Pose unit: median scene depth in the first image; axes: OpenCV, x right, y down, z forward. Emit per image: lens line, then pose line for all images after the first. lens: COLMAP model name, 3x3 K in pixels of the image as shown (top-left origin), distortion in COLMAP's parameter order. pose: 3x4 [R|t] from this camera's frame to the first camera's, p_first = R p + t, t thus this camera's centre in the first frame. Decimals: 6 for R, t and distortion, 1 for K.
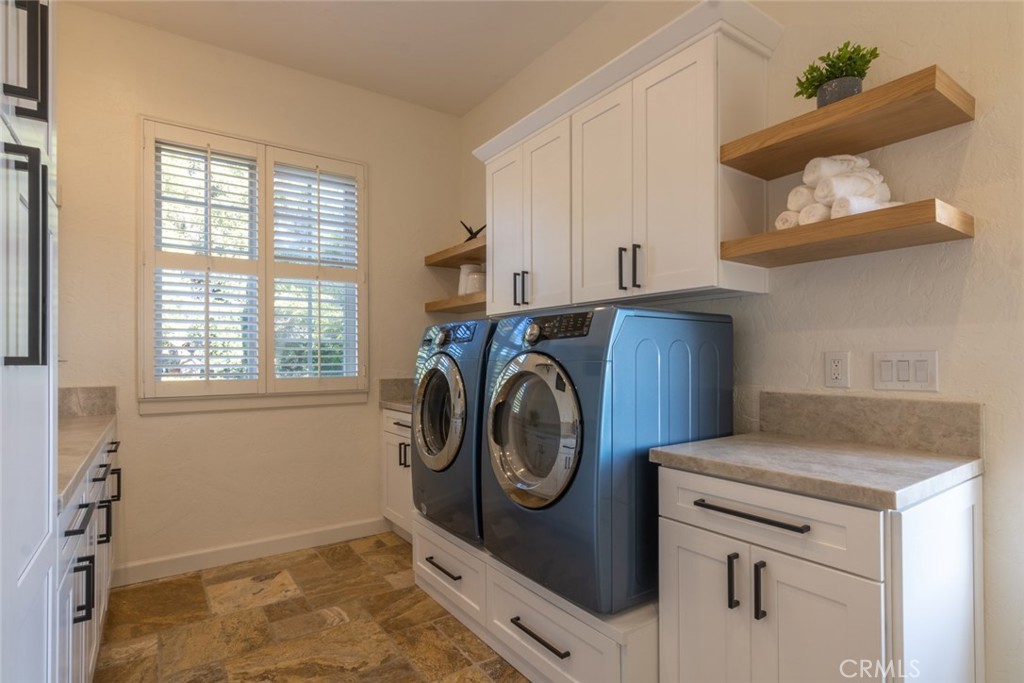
lens RADIAL K [[525.7, 0, 488.6], [0, 525.7, 354.3], [0, 0, 1]] dist [0.011961, -0.004248]
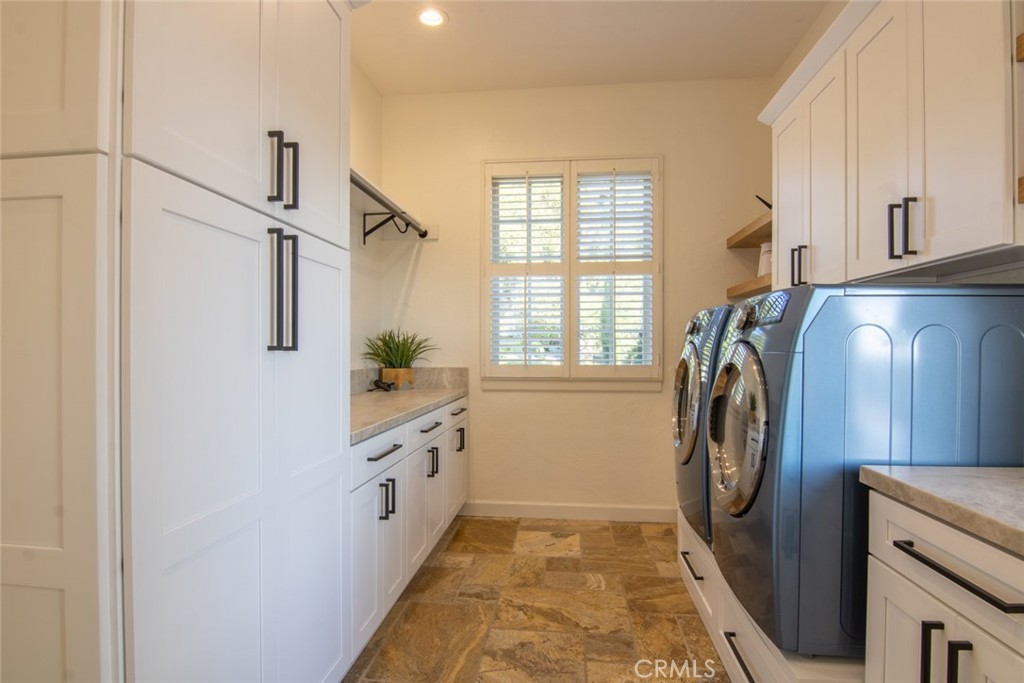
lens RADIAL K [[525.7, 0, 503.1], [0, 525.7, 347.5], [0, 0, 1]] dist [0.011961, -0.004248]
pose [[0.762413, 0.004473, -0.647075, 0.235757], [0.001028, 0.999966, 0.008123, -0.001281], [0.647090, -0.006858, 0.762383, 0.035395]]
